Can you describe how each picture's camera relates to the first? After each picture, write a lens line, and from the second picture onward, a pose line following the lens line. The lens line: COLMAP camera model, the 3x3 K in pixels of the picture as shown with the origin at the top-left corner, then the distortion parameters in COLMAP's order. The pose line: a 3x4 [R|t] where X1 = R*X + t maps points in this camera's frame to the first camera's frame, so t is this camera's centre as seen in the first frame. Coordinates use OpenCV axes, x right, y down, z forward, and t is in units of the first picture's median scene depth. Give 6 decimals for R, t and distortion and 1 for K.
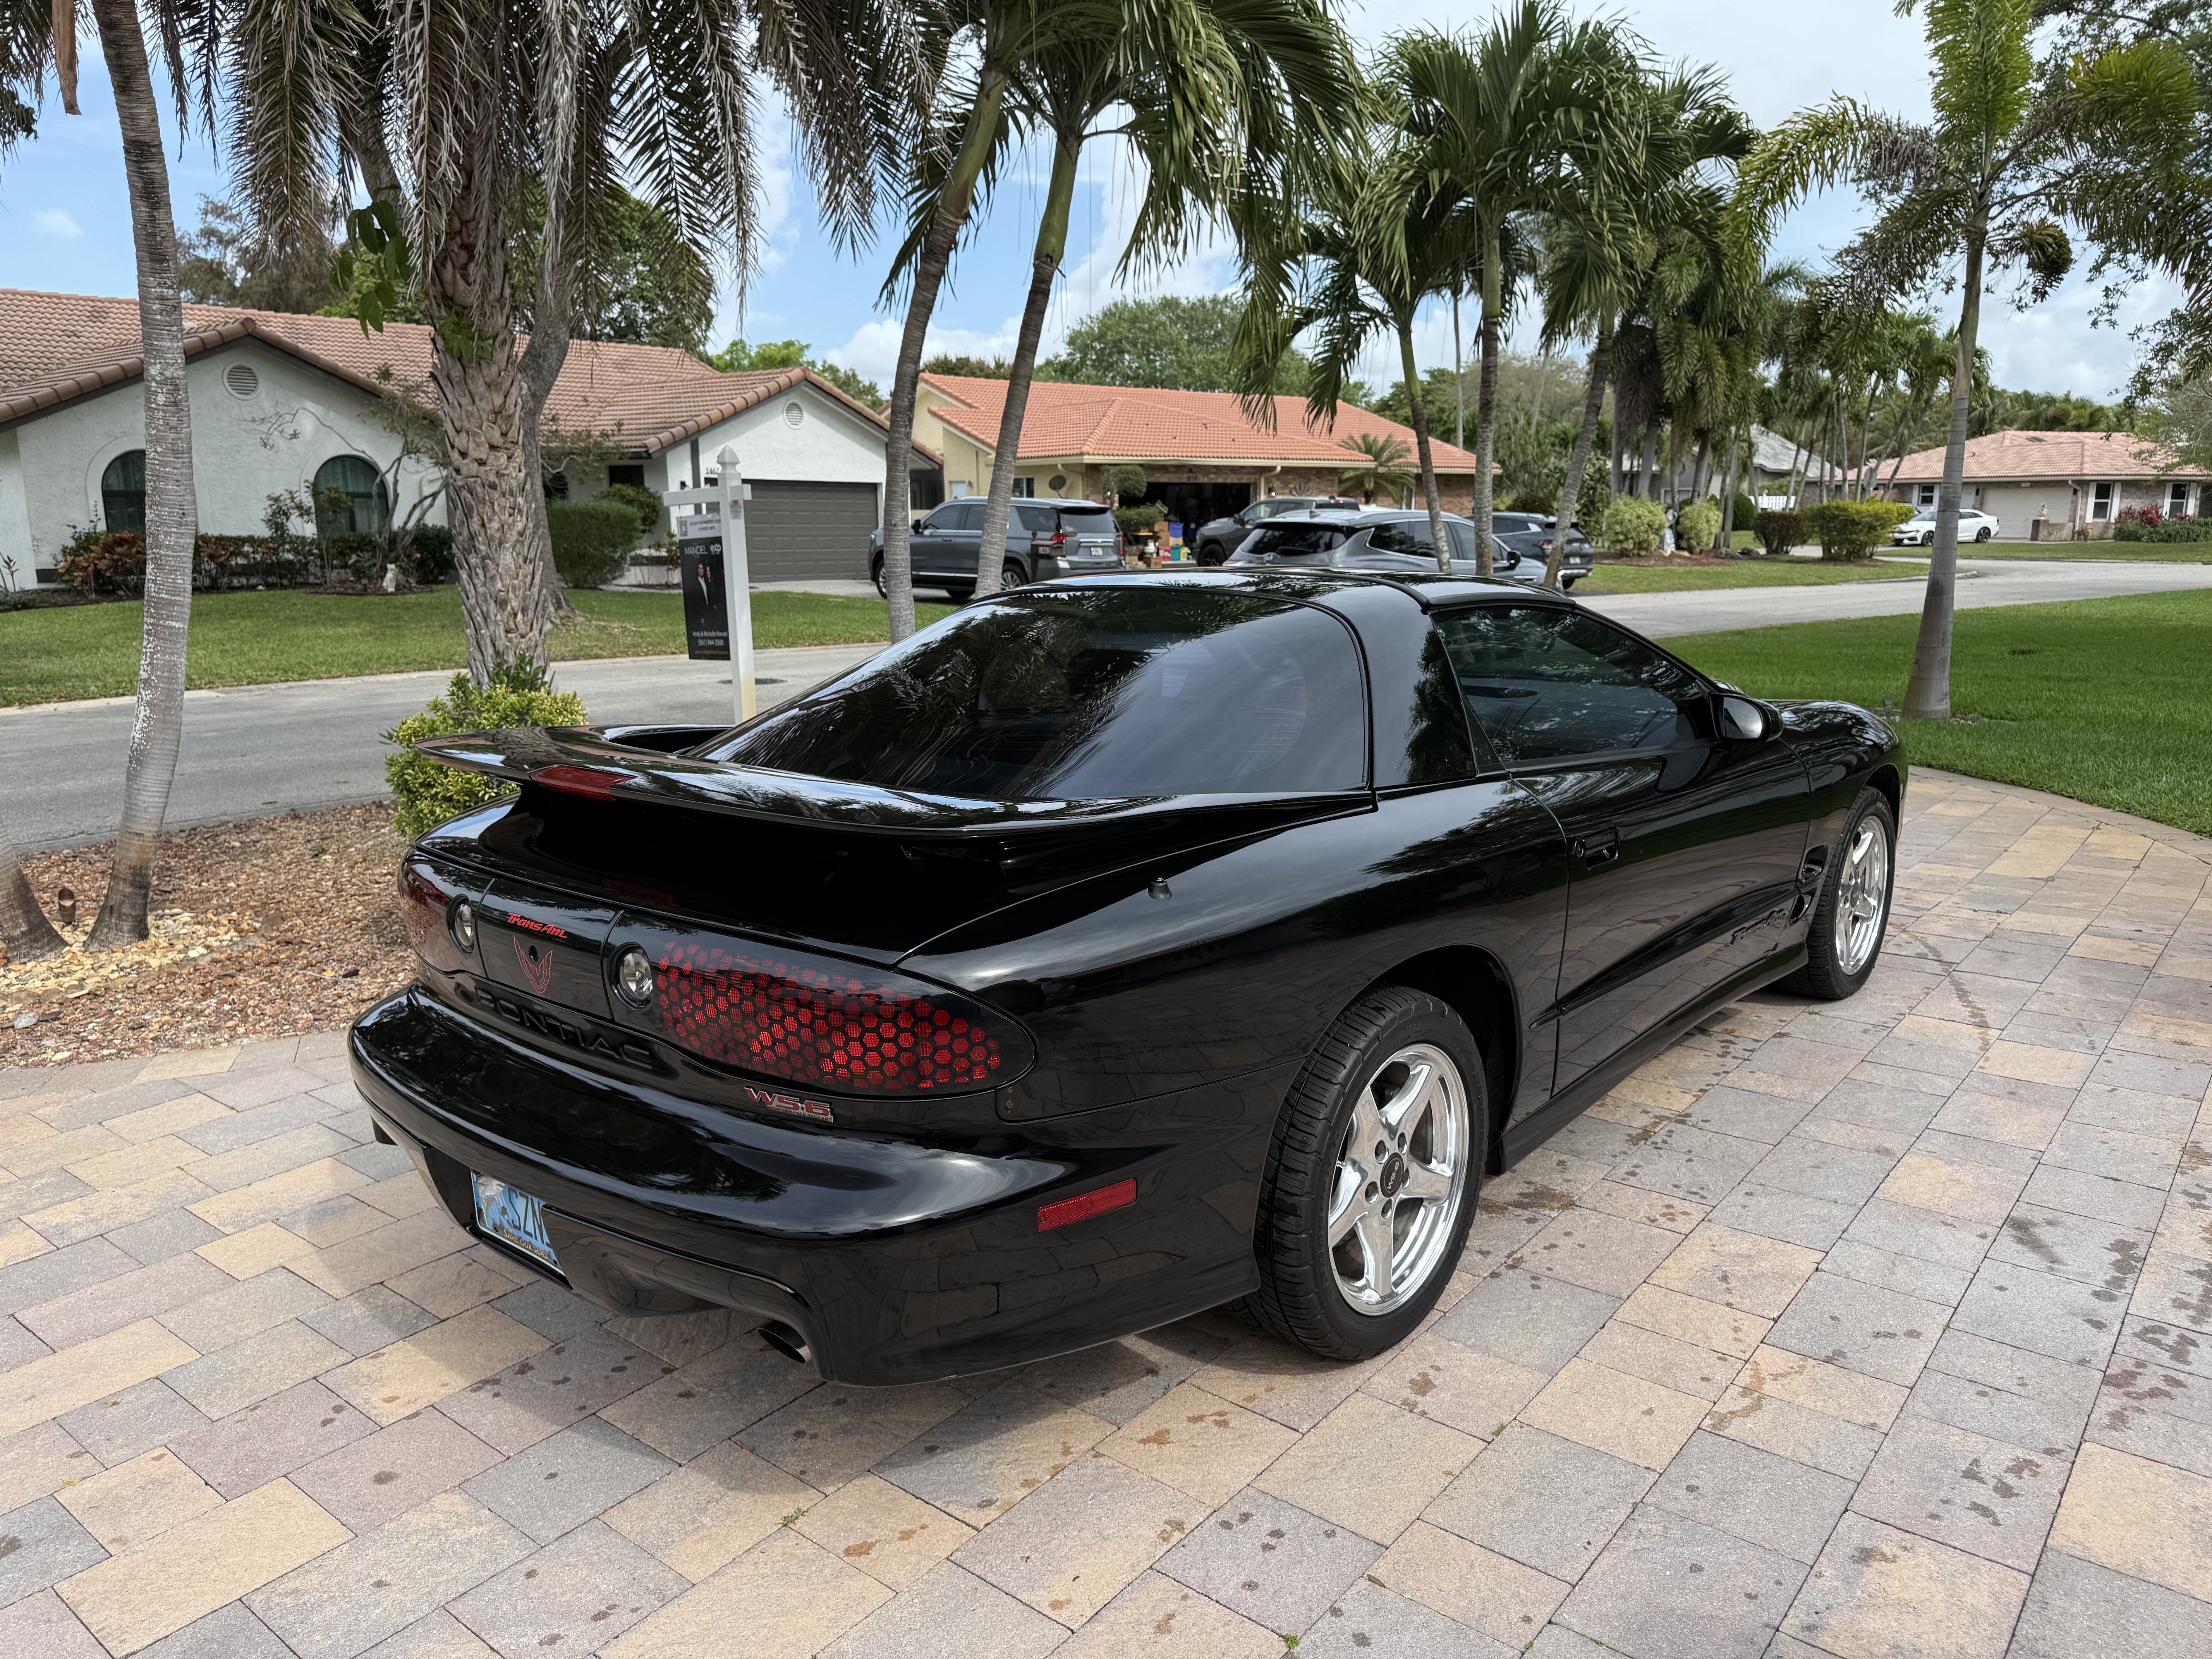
lens RADIAL K [[1583.2, 0, 1124.5], [0, 1583.2, 840.1], [0, 0, 1]] dist [0.012024, -0.016604]
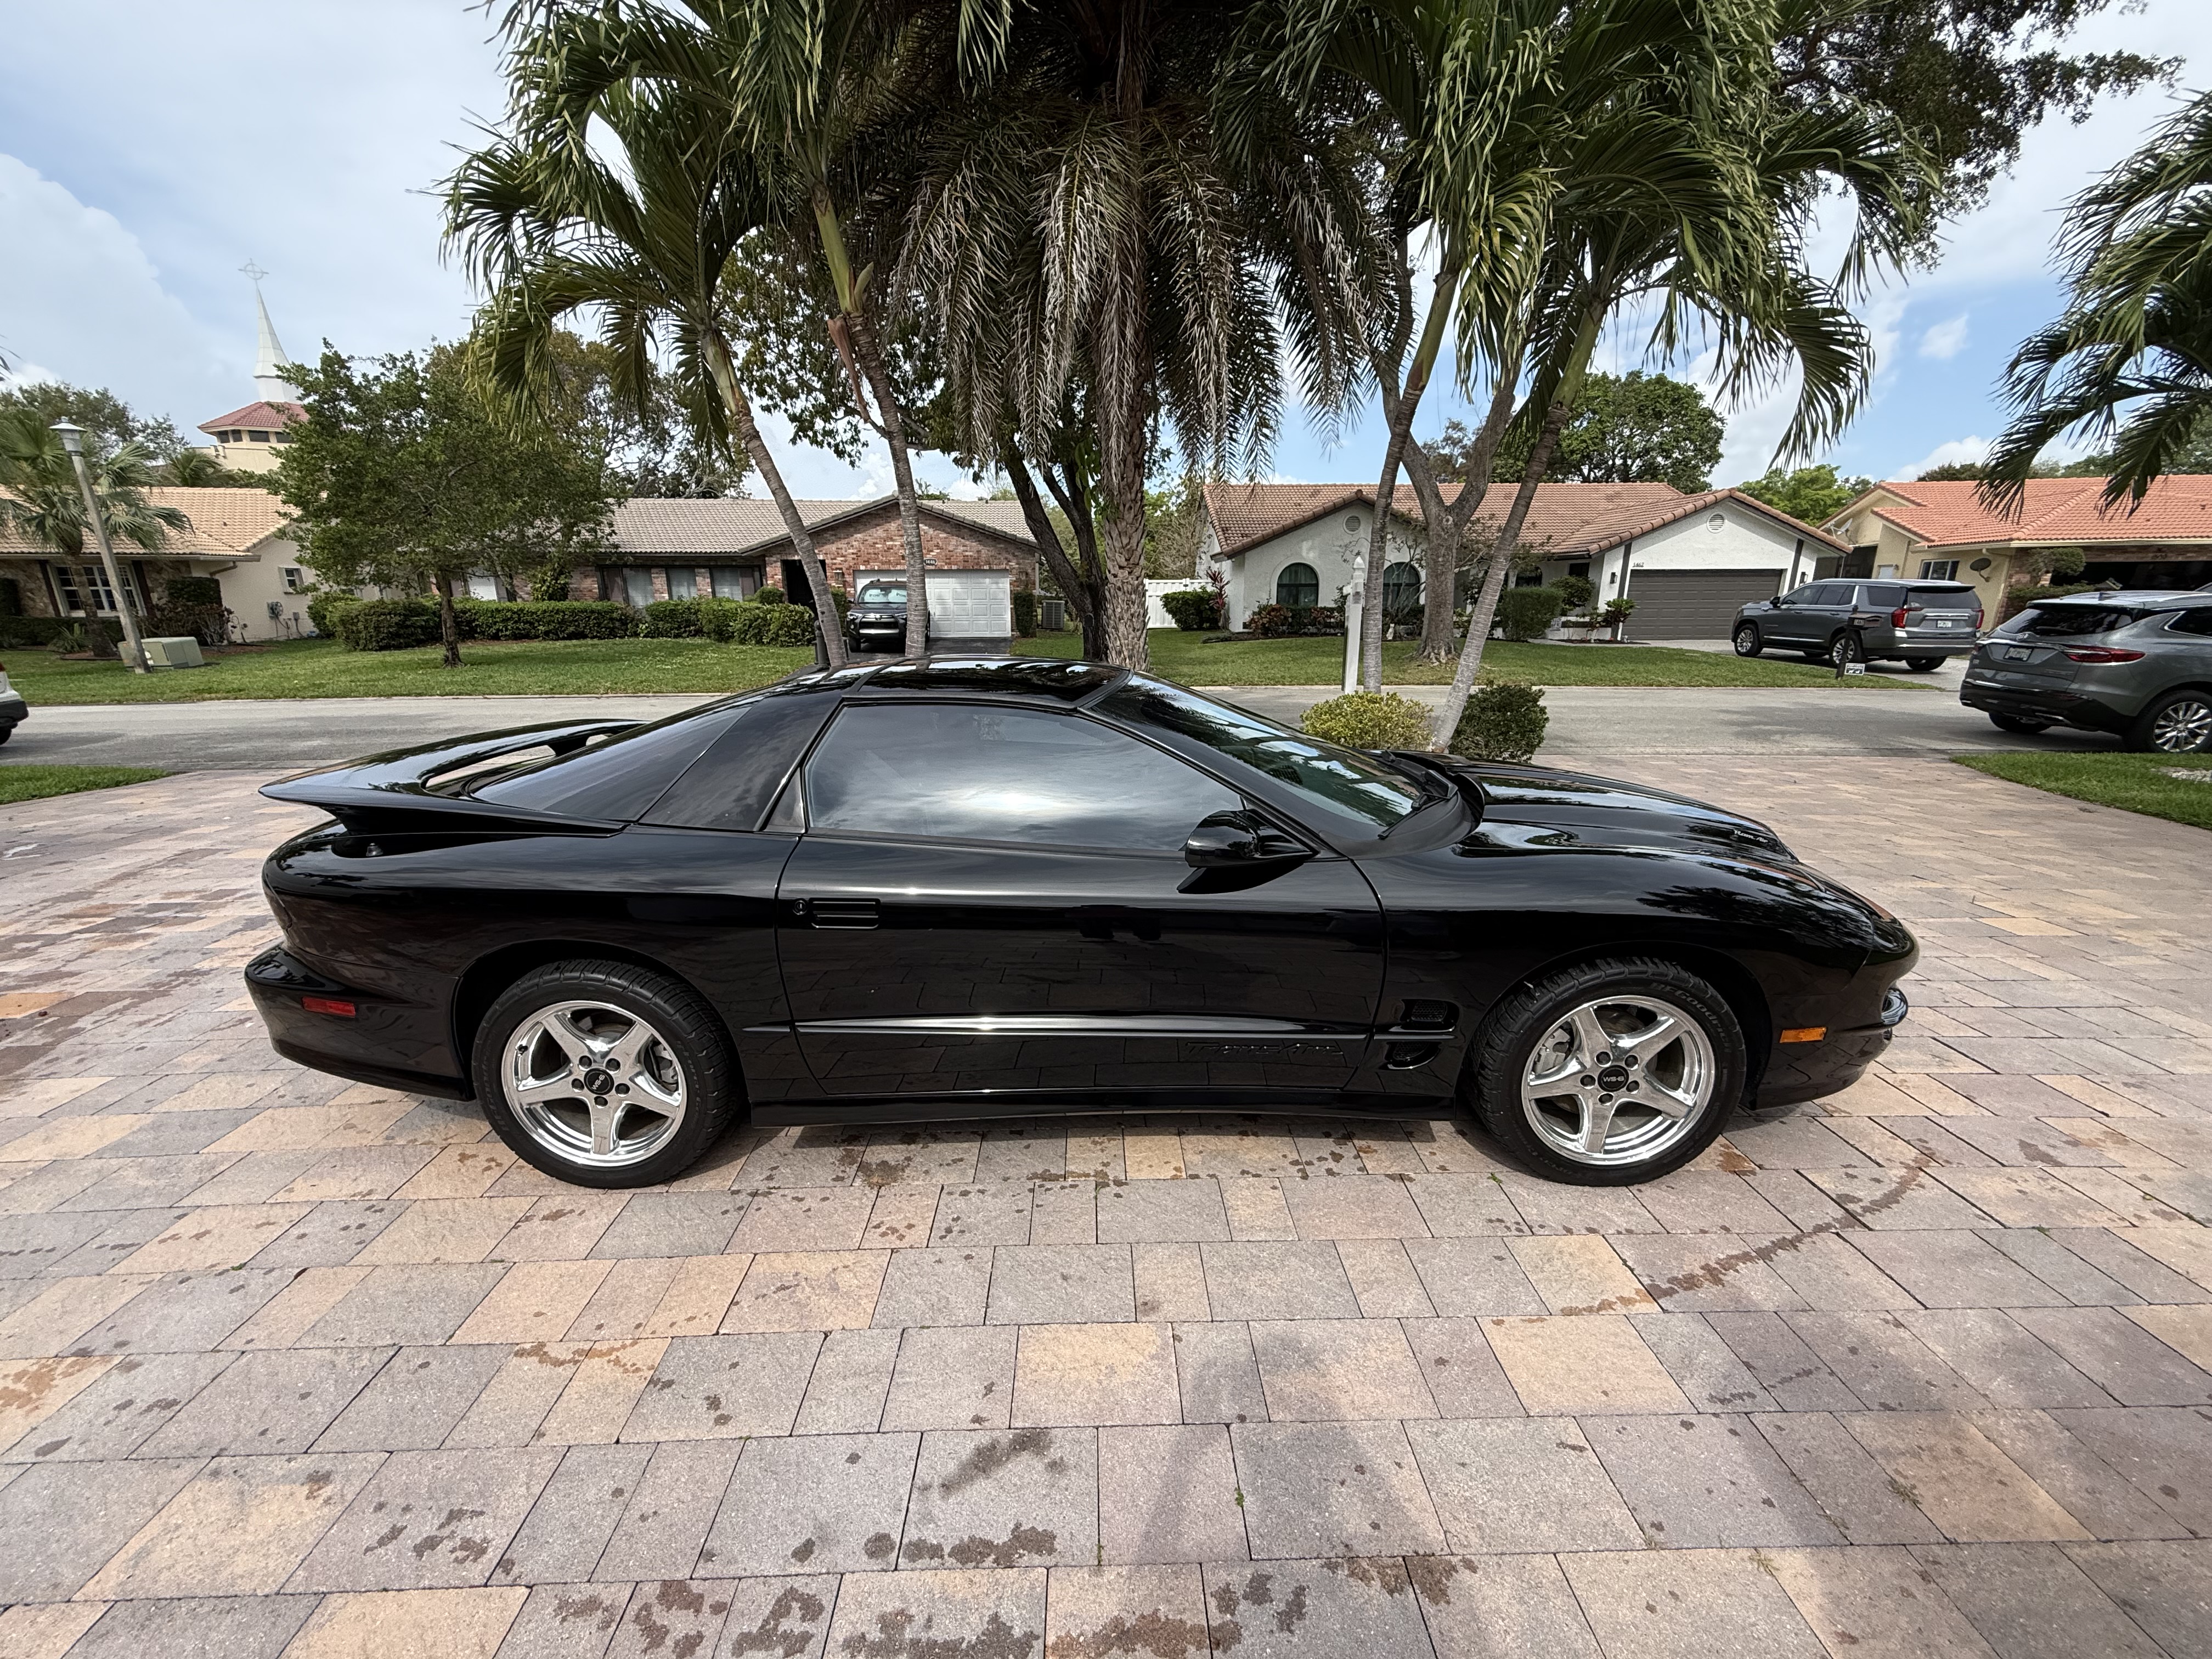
lens RADIAL K [[881.7, 0, 1110.5], [0, 881.7, 824.0], [0, 0, 1]] dist [0.001478, 0.000803]
pose [[0.637602, 0.192801, -0.745850, 0.103550], [-0.150361, 0.980701, 0.124970, -0.020502], [0.755550, 0.032466, 0.654286, 0.078697]]
